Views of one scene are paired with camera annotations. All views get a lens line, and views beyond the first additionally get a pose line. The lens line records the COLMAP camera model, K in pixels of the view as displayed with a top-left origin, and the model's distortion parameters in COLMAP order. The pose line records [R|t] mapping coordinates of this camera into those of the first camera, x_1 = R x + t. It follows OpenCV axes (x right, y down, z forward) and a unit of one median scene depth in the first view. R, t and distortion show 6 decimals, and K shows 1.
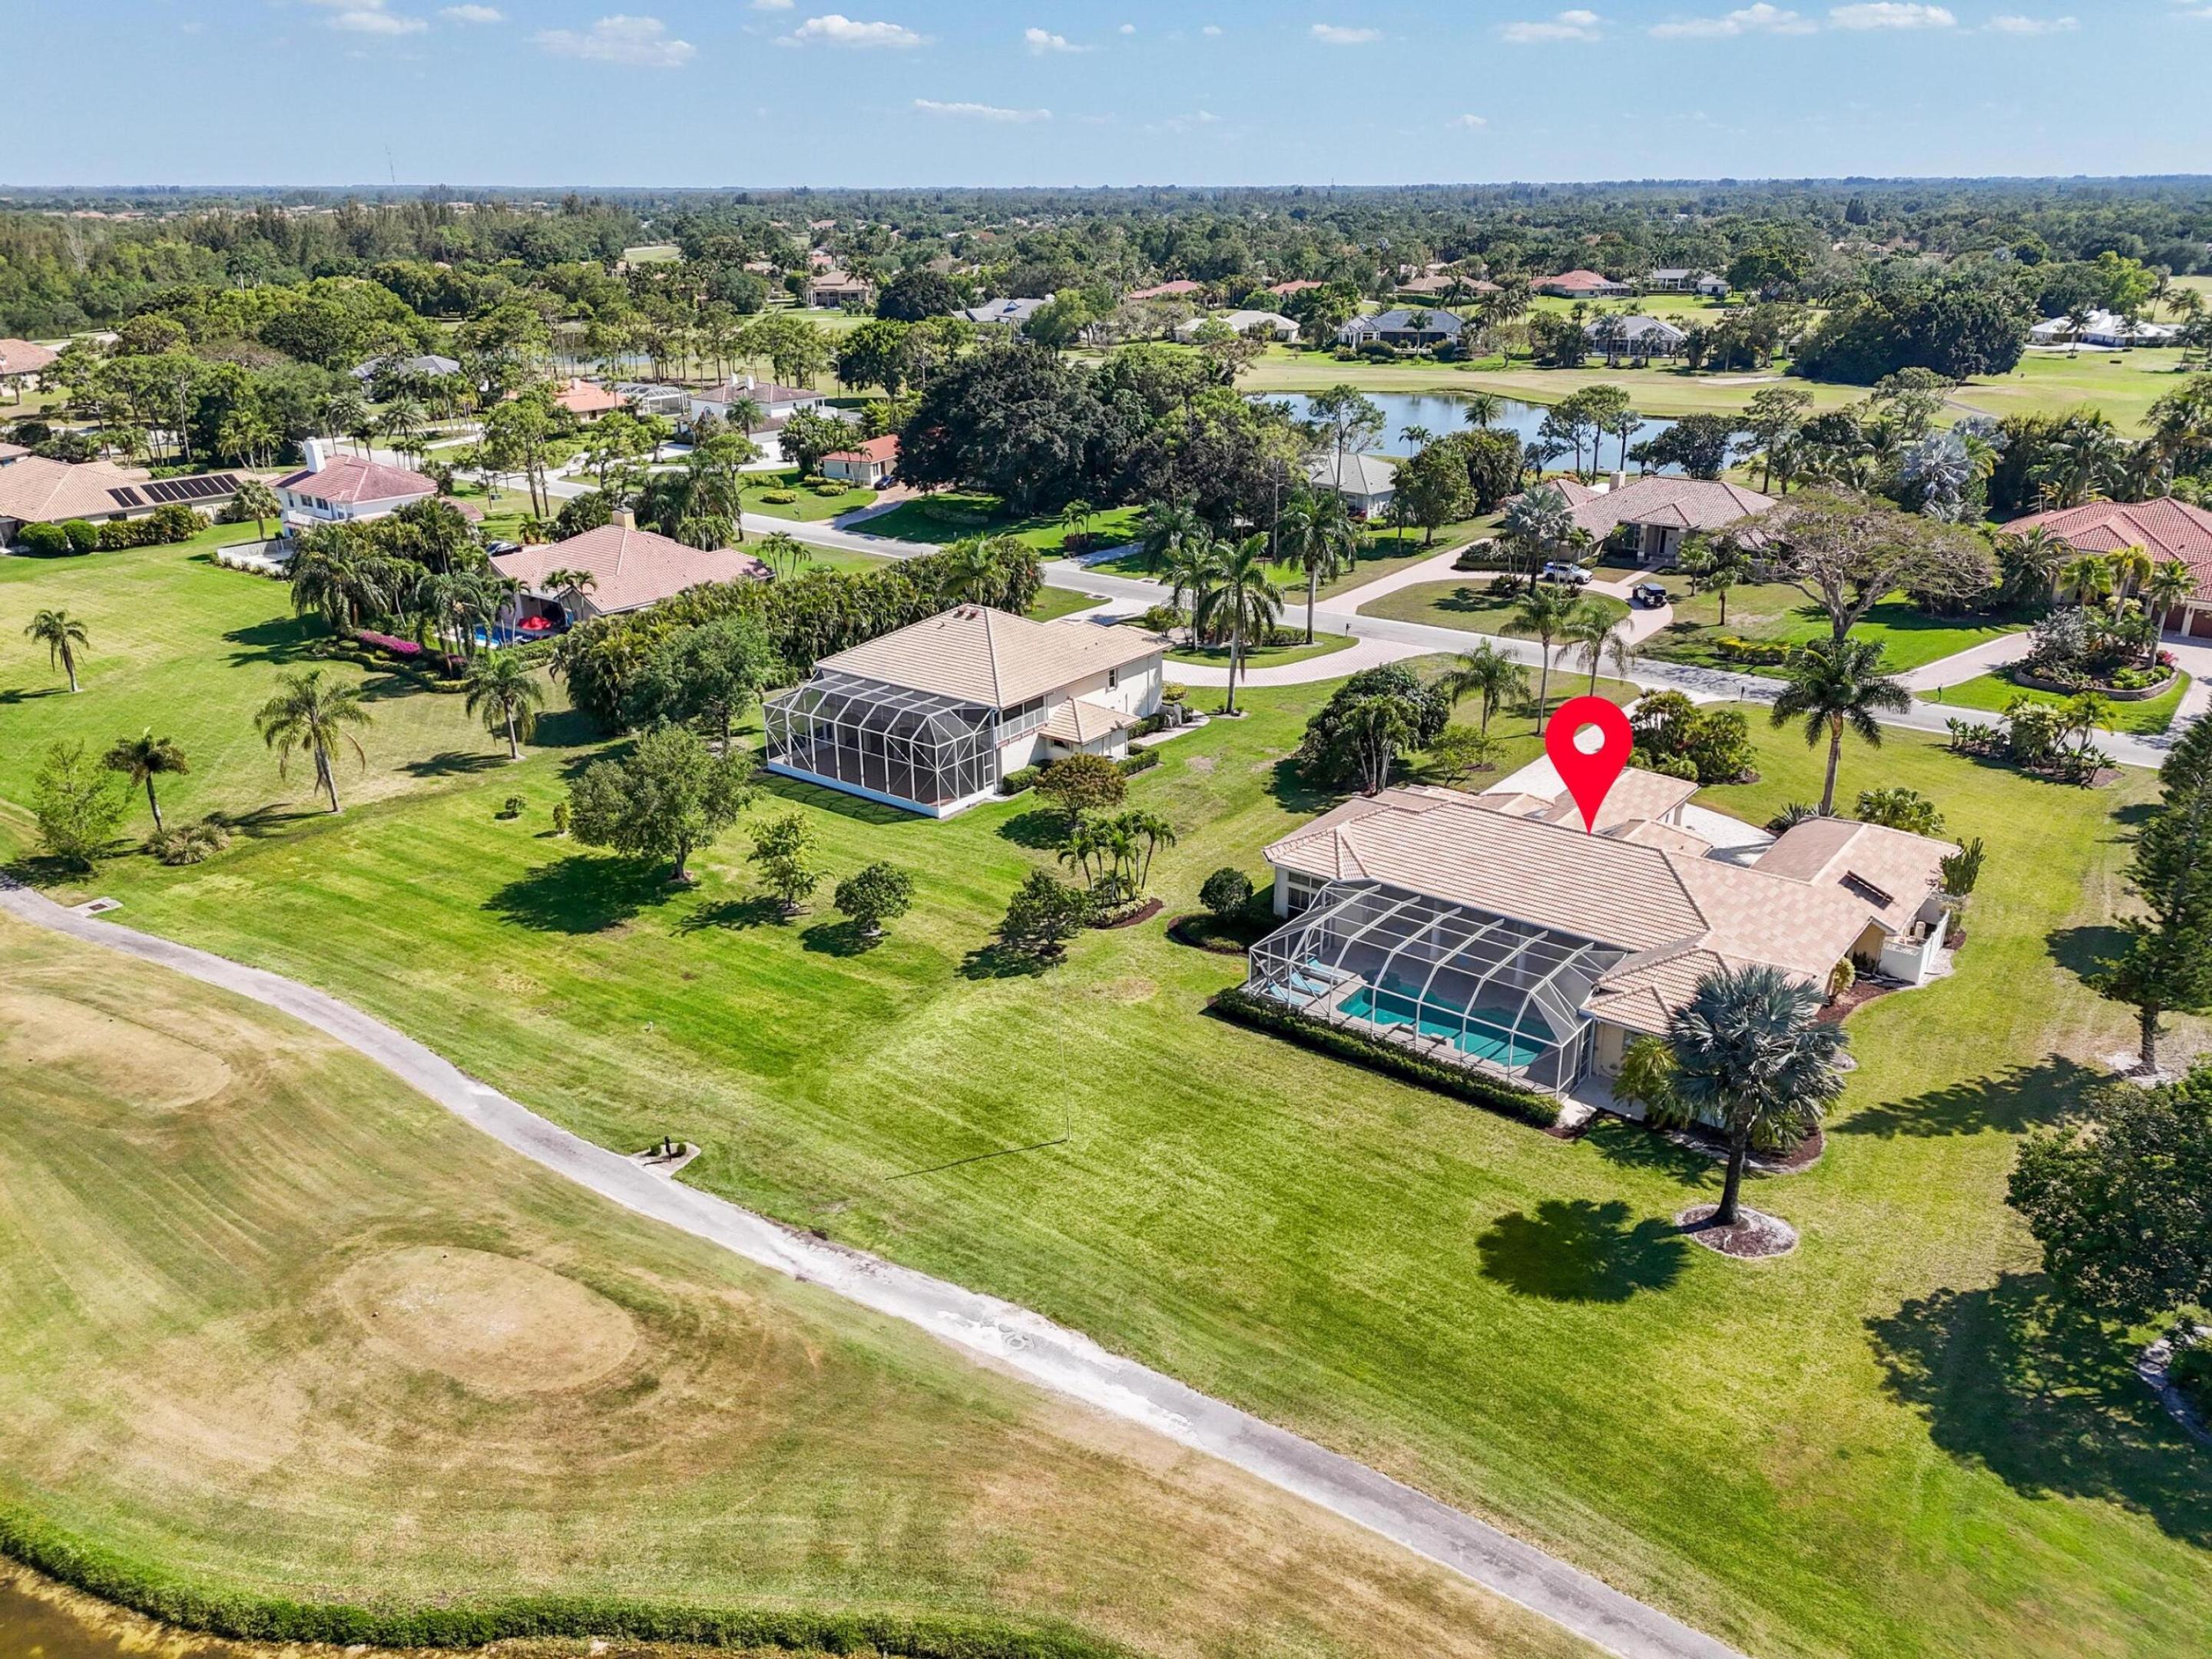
lens RADIAL K [[1614.9, 0, 1108.5], [0, 1614.9, 825.3], [0, 0, 1]] dist [0.077094, -0.069474]
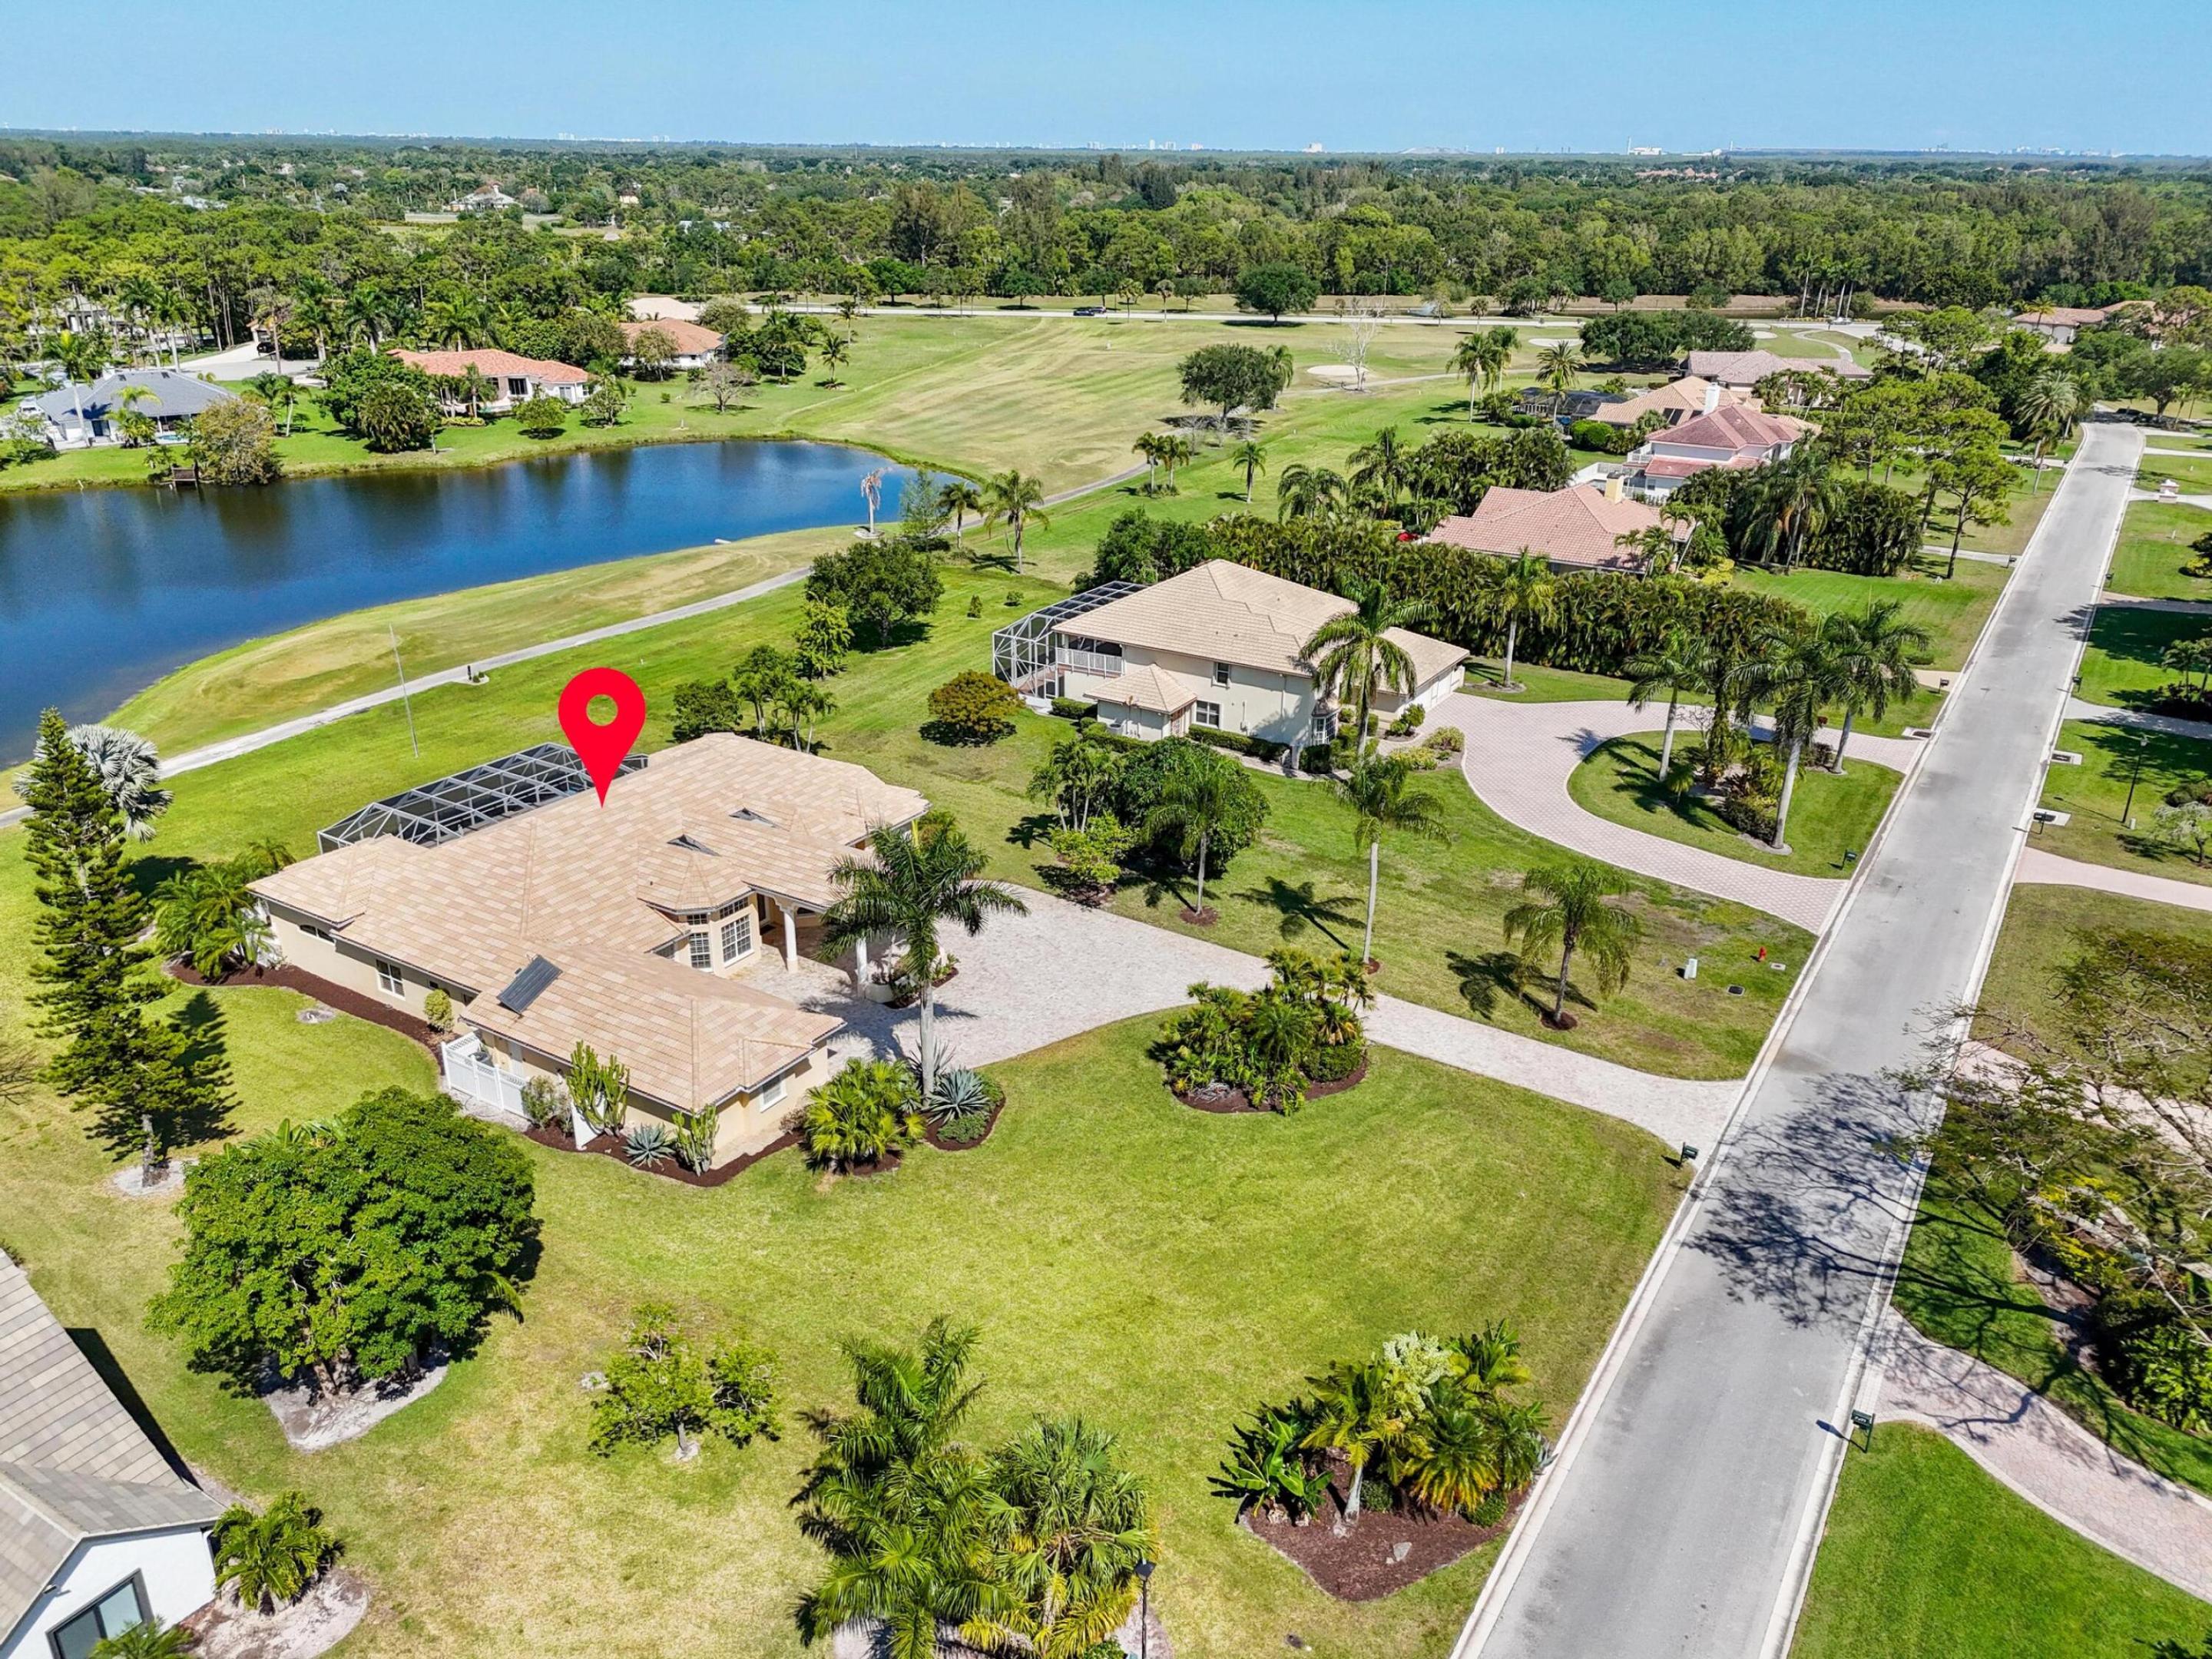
lens RADIAL K [[1614.9, 0, 1108.5], [0, 1614.9, 825.3], [0, 0, 1]] dist [0.077094, -0.069474]
pose [[0.090144, 0.388903, -0.916858, 0.966792], [-0.374291, 0.866348, 0.330678, -0.328347], [0.922920, 0.313363, 0.223659, 0.849000]]
